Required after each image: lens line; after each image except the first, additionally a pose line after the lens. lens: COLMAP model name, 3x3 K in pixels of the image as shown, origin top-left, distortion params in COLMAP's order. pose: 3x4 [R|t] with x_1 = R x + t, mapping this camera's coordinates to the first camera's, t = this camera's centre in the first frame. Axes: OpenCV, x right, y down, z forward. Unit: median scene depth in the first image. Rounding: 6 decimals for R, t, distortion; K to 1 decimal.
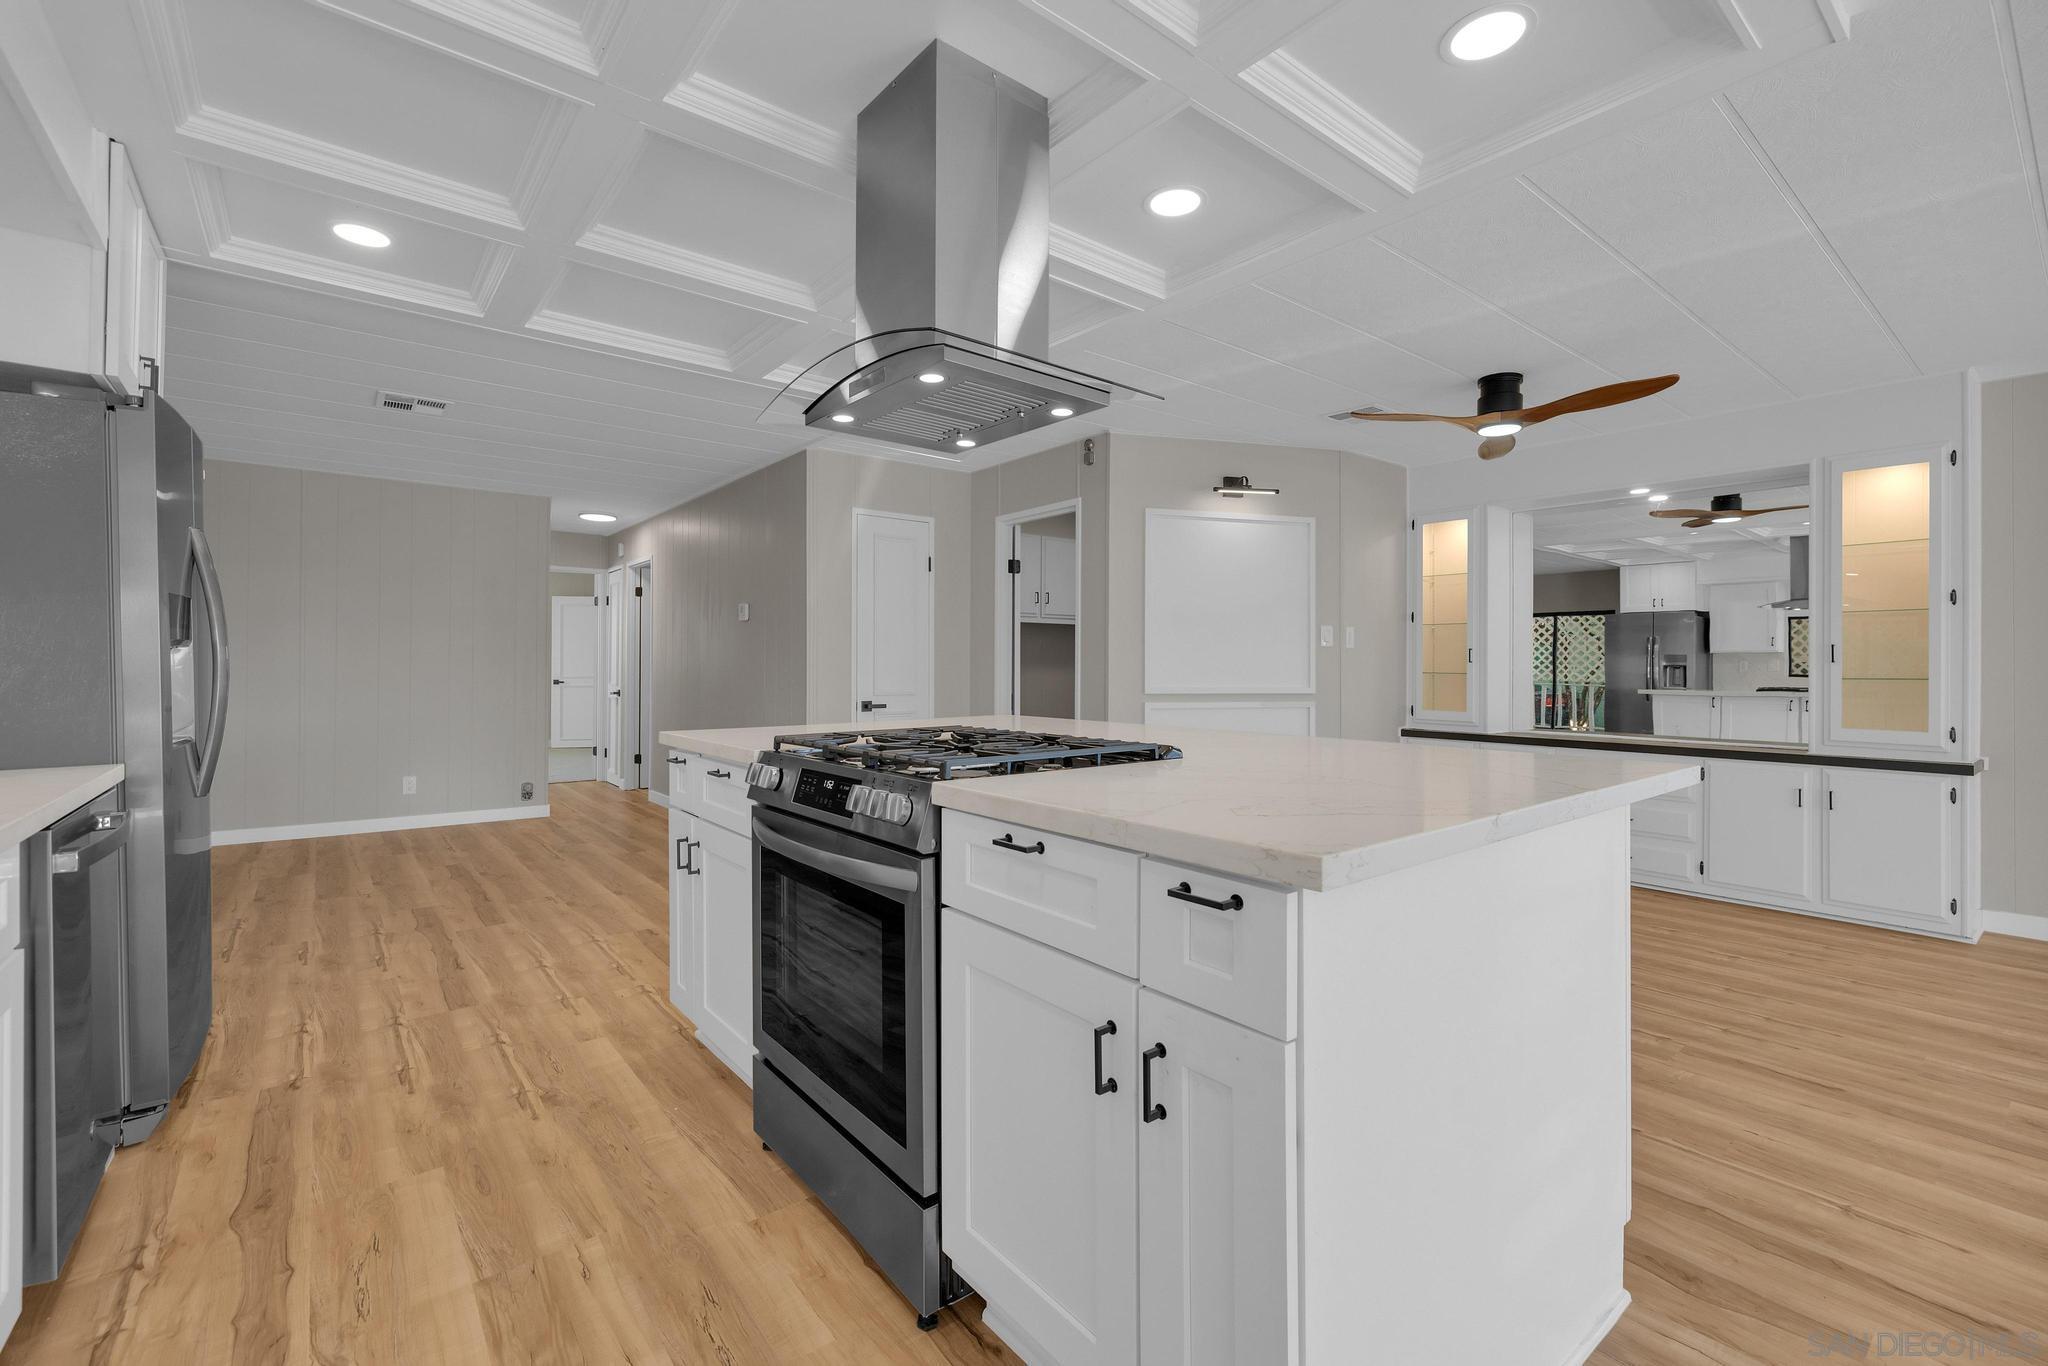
lens RADIAL K [[894.1, 0, 1034.8], [0, 894.1, 660.2], [0, 0, 1]] dist [-0.001777, -0.000090]
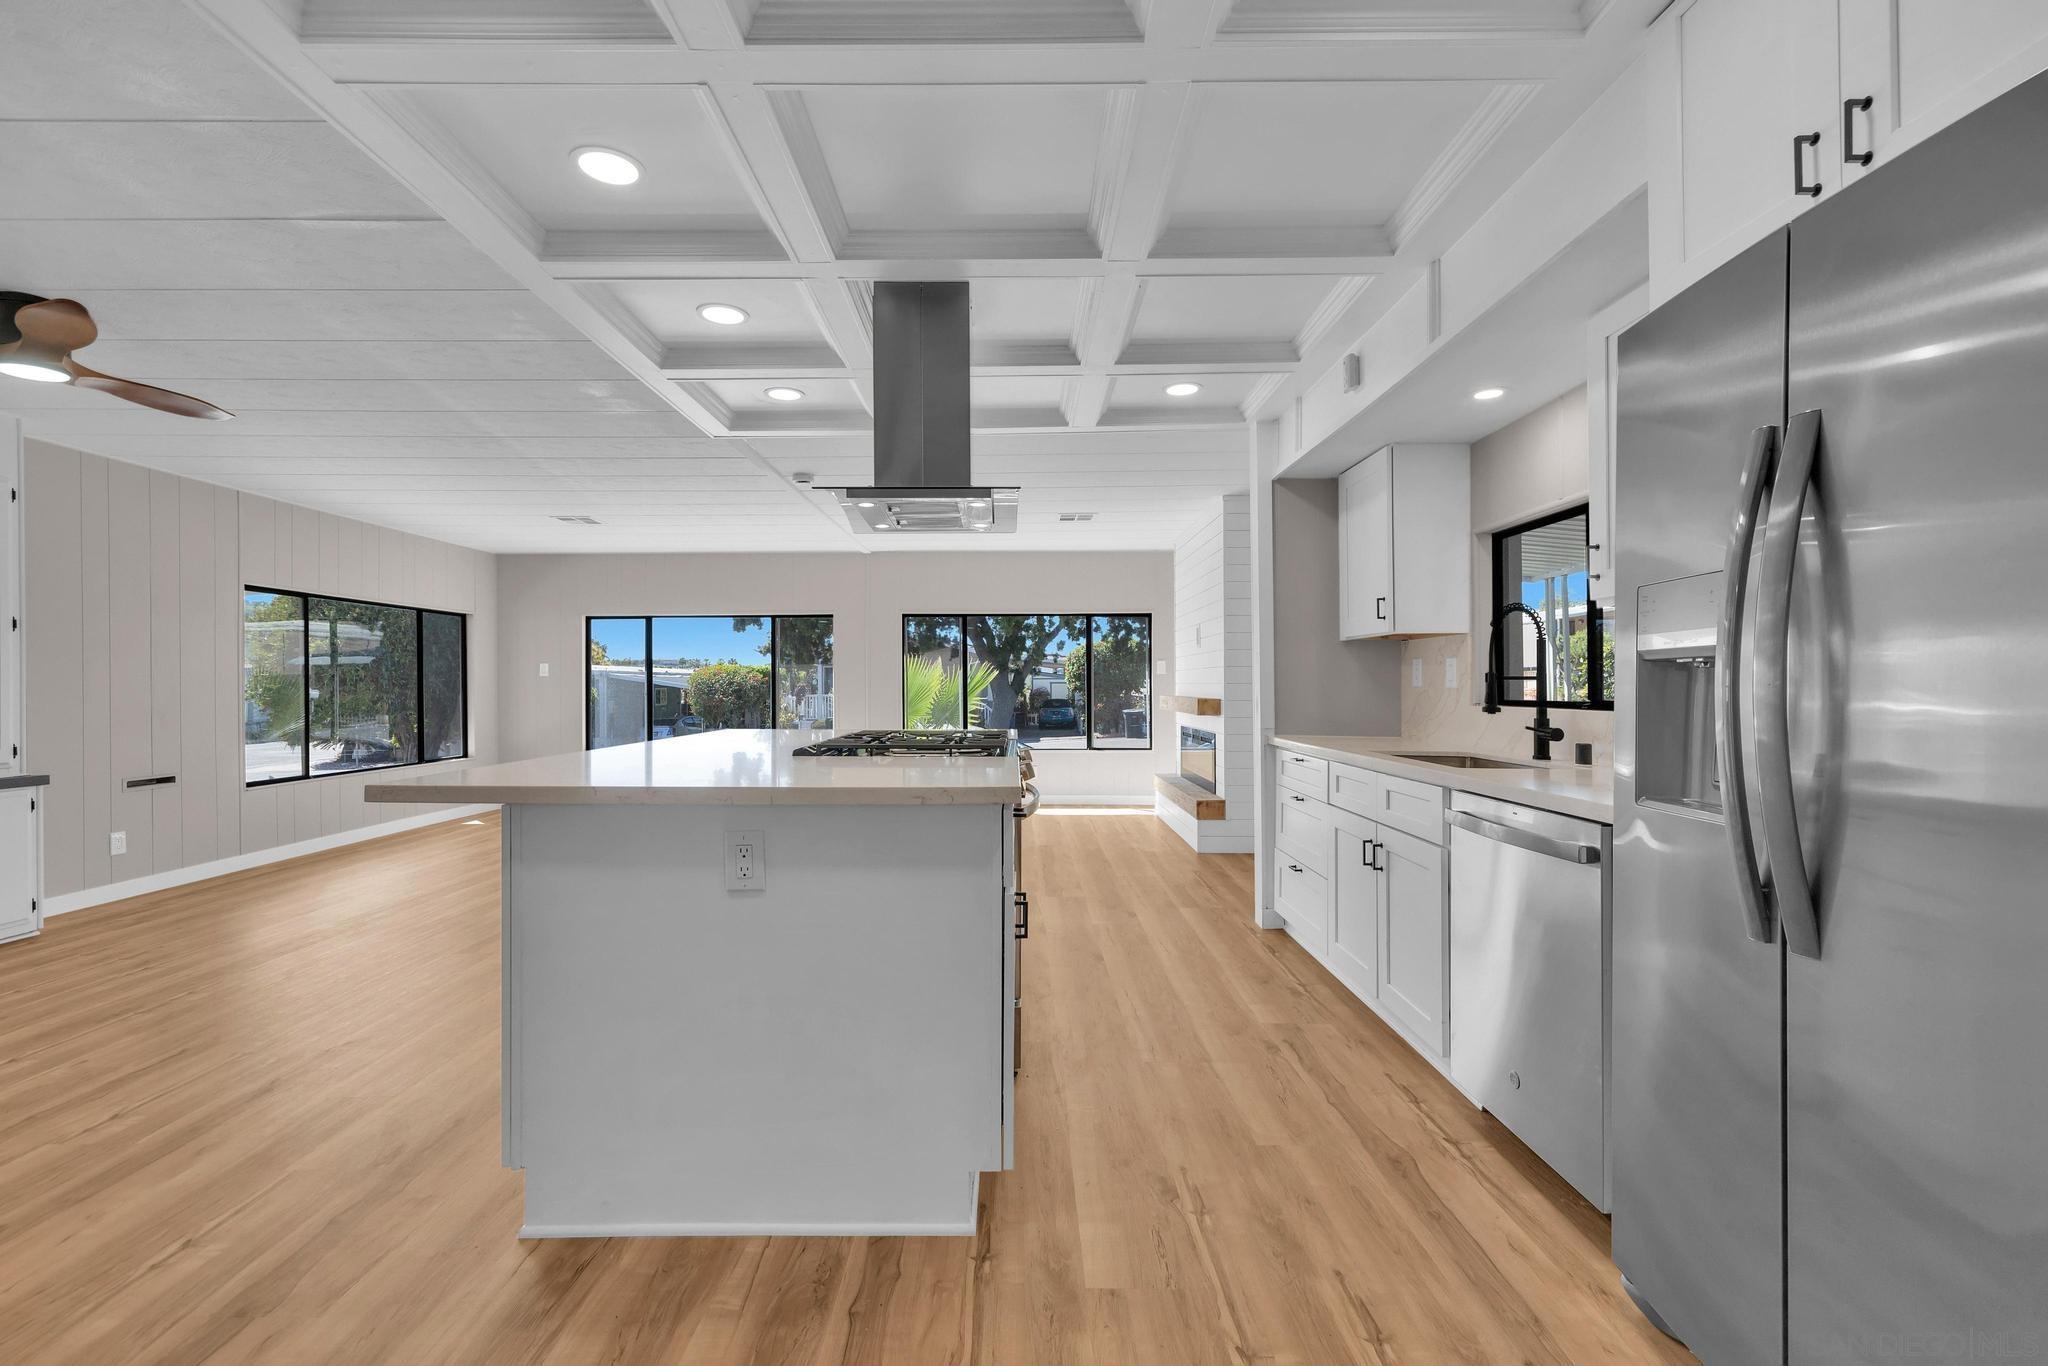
lens RADIAL K [[872.0, 0, 1030.0], [0, 872.0, 675.8], [0, 0, 1]] dist [-0.001267, -0.000400]
pose [[-0.786815, 0.006644, 0.617153, -0.580556], [-0.002575, 0.999898, -0.014047, 0.005242], [-0.617183, -0.012641, -0.786718, 1.058638]]
